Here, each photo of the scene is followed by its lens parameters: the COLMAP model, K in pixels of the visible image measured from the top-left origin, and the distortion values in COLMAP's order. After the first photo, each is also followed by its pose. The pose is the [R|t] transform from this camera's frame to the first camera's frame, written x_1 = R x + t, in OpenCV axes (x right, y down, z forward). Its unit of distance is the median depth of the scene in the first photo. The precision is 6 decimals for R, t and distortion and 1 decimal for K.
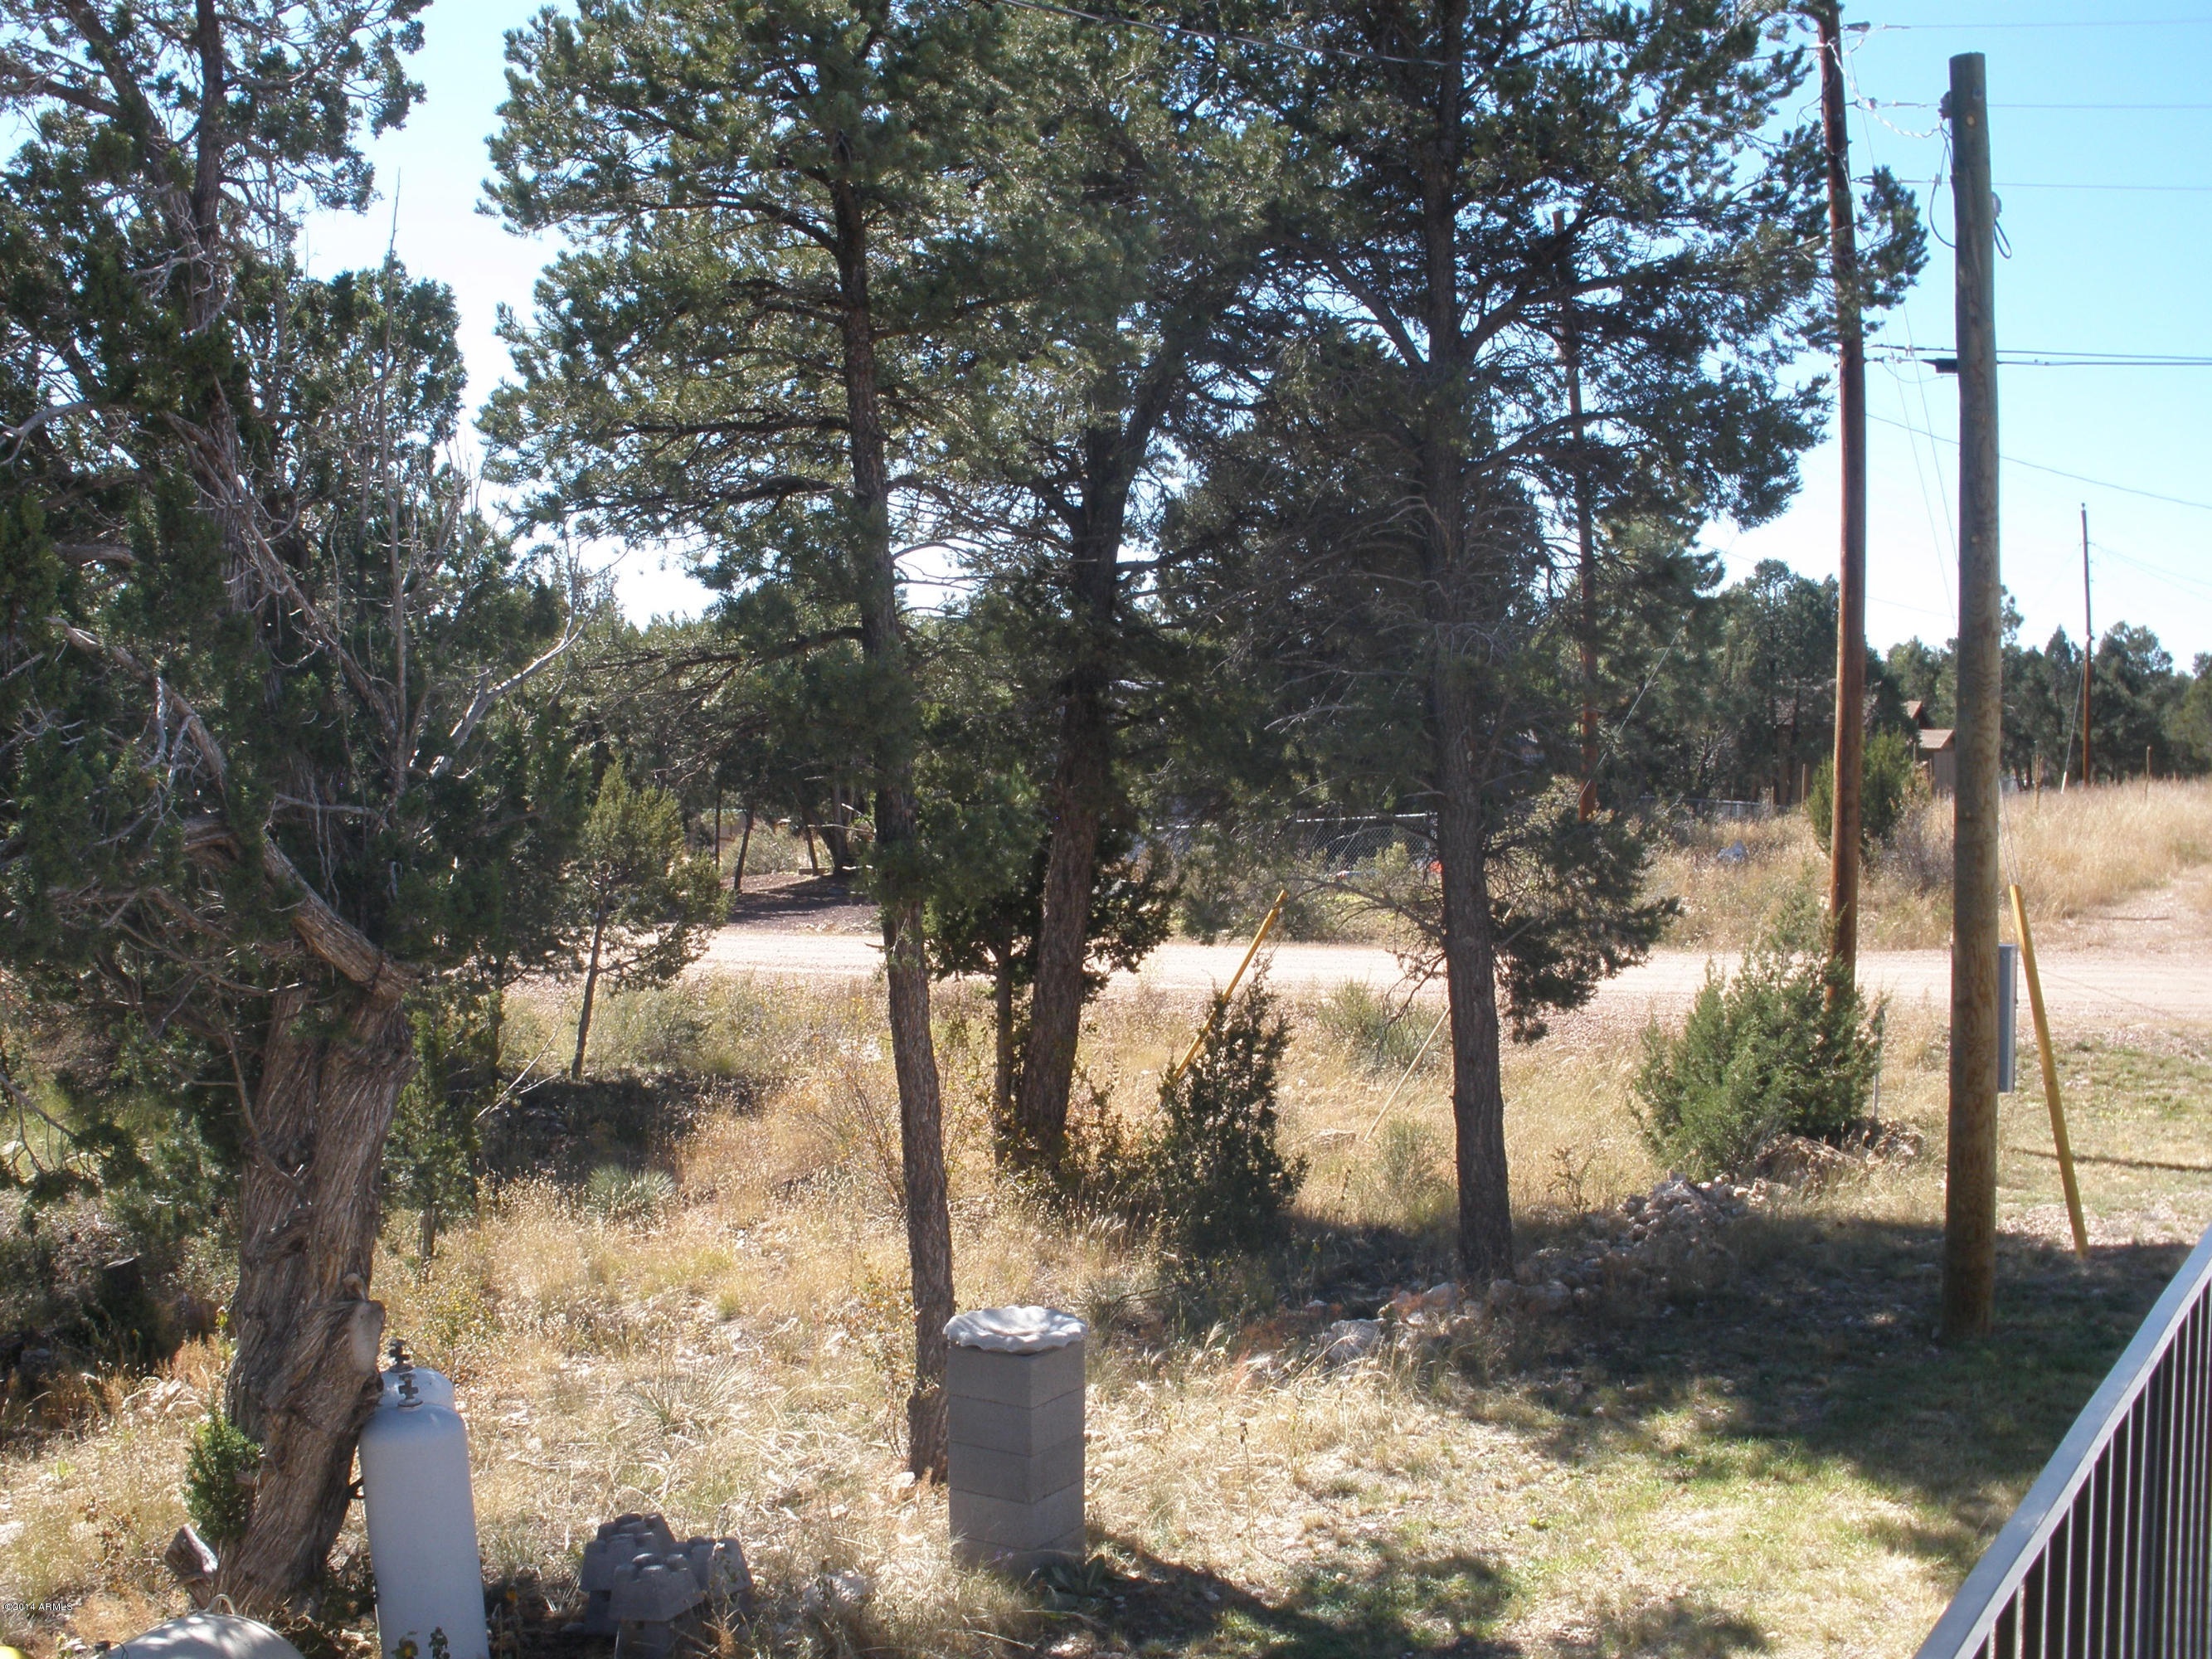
lens RADIAL K [[2391.2, 0, 1056.3], [0, 2391.2, 826.6], [0, 0, 1]] dist [-0.301376, 0.355594]
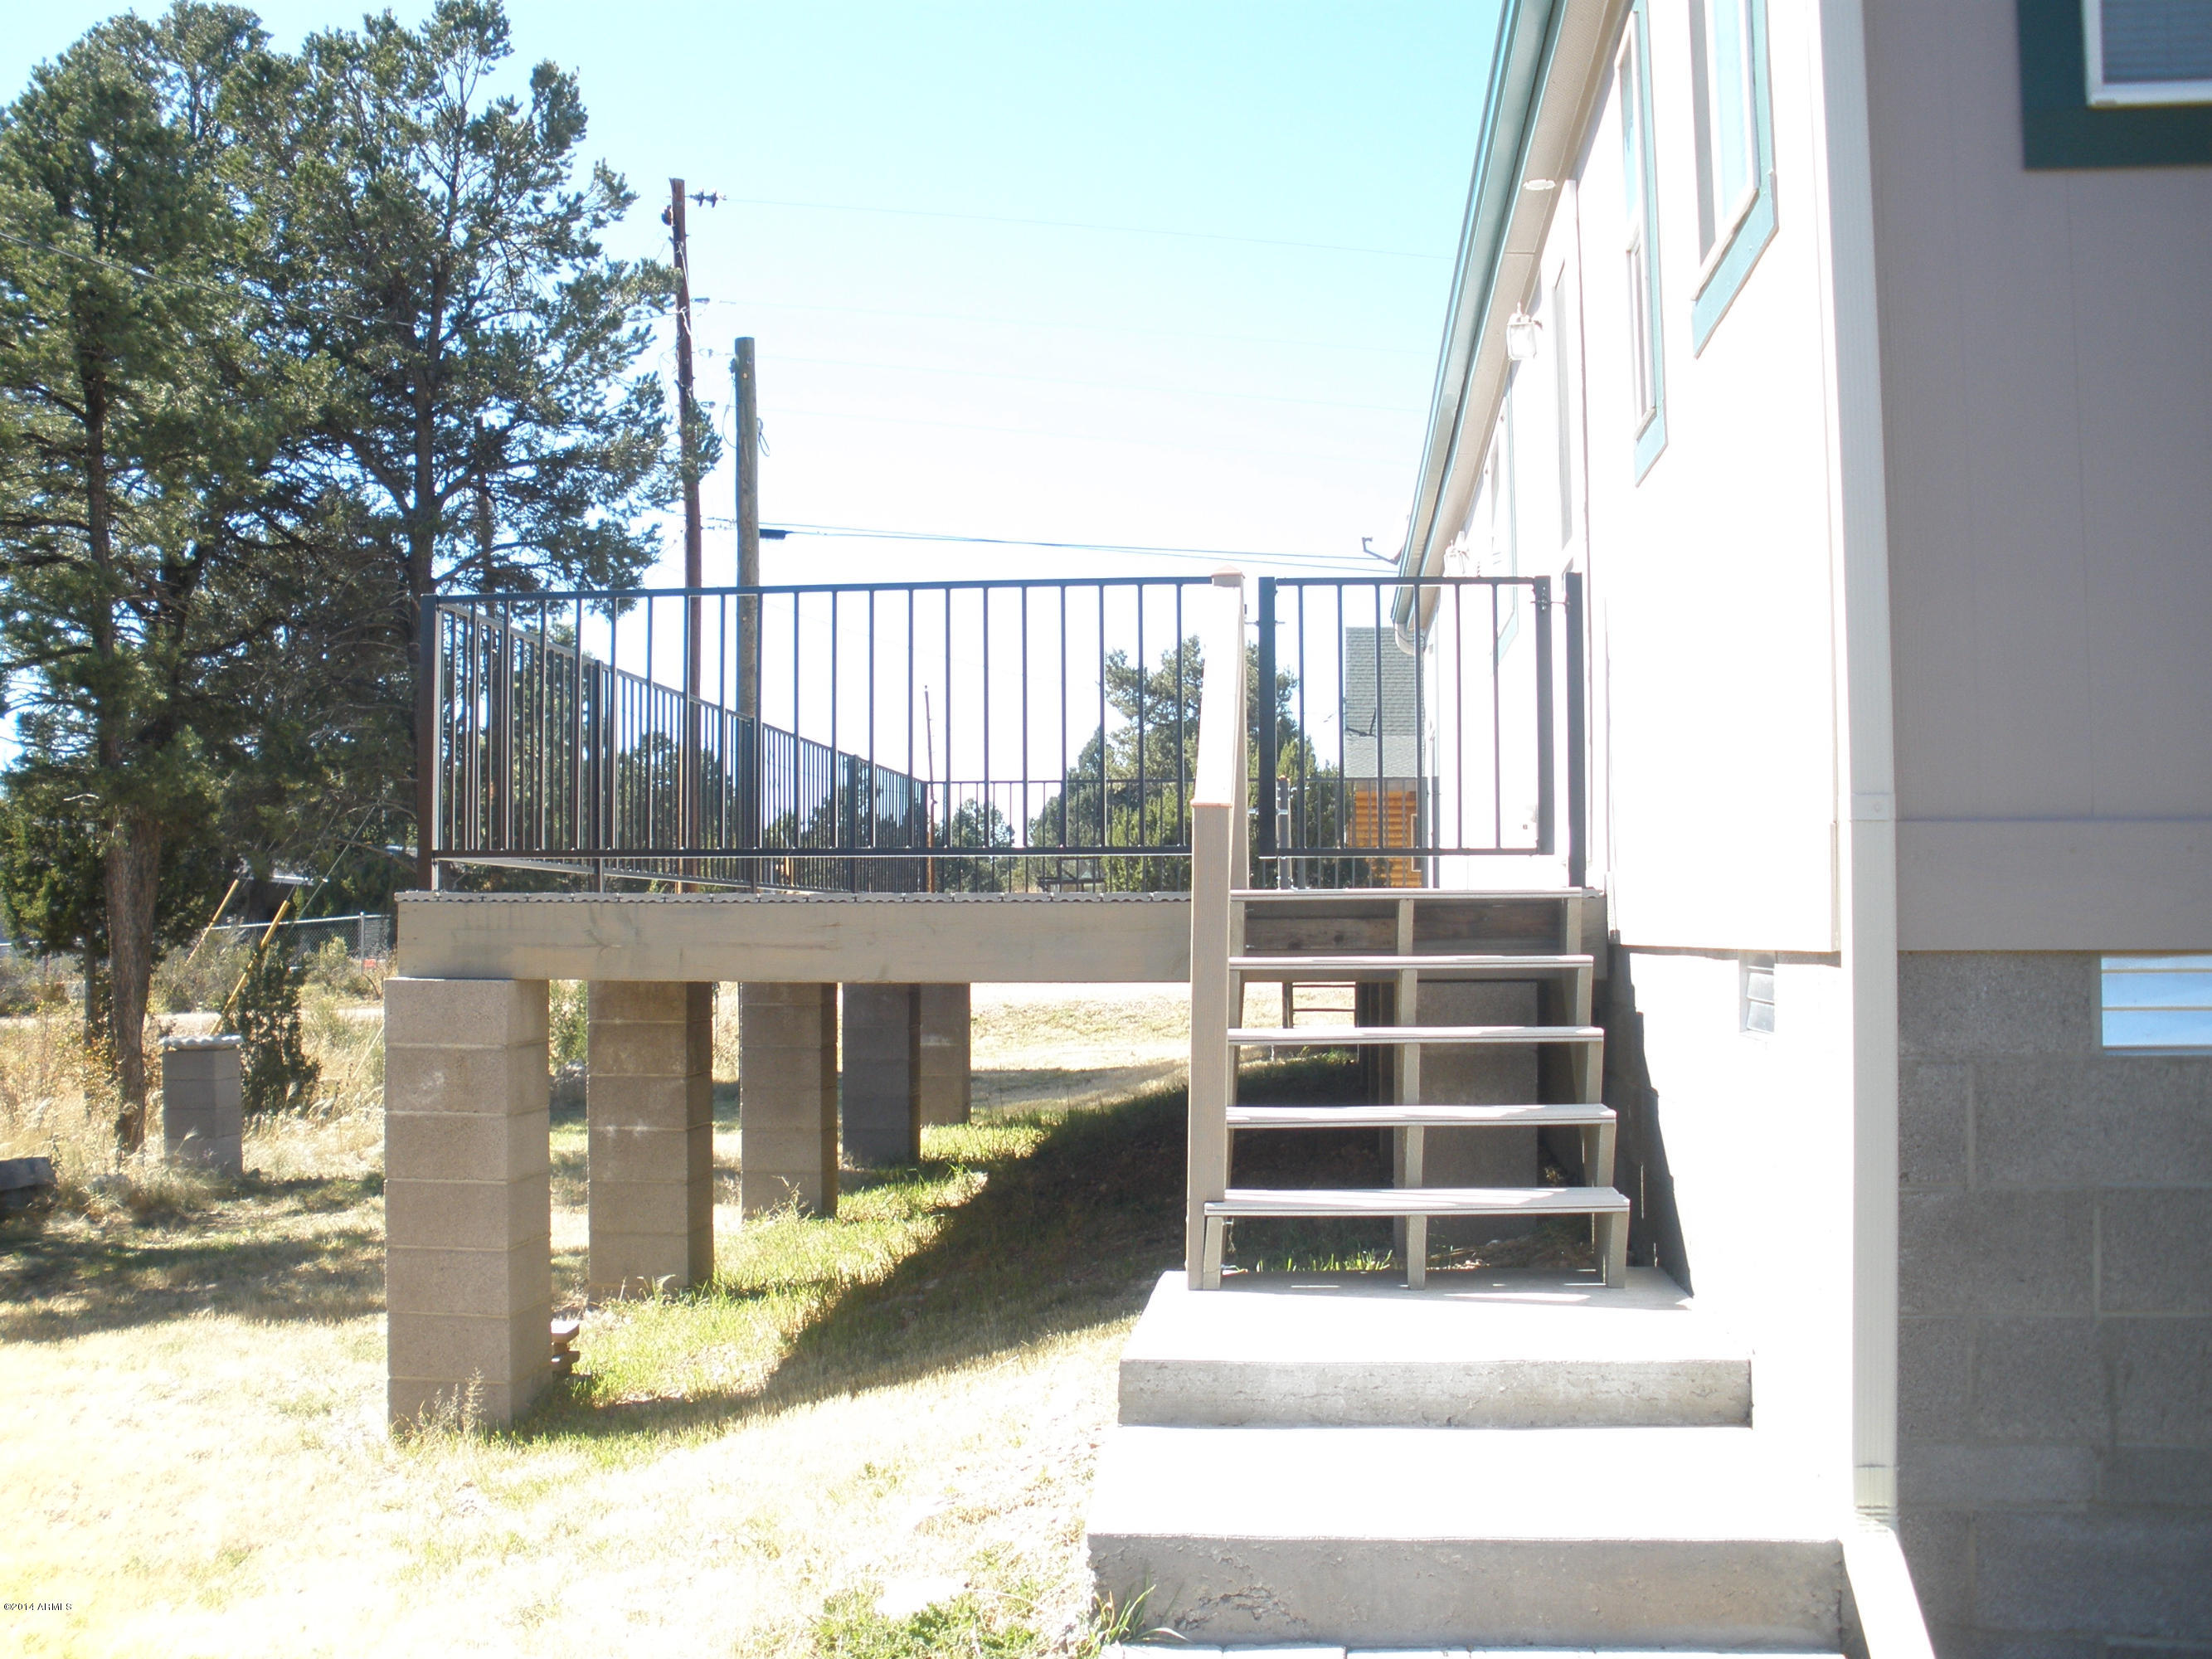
lens RADIAL K [[2391.2, 0, 1056.3], [0, 2391.2, 826.6], [0, 0, 1]] dist [-0.301376, 0.355594]
pose [[0.895553, 0.007113, 0.444898, -0.152197], [0.031379, 0.996373, -0.079093, 0.154054], [-0.443848, 0.084792, 0.892082, -0.579983]]
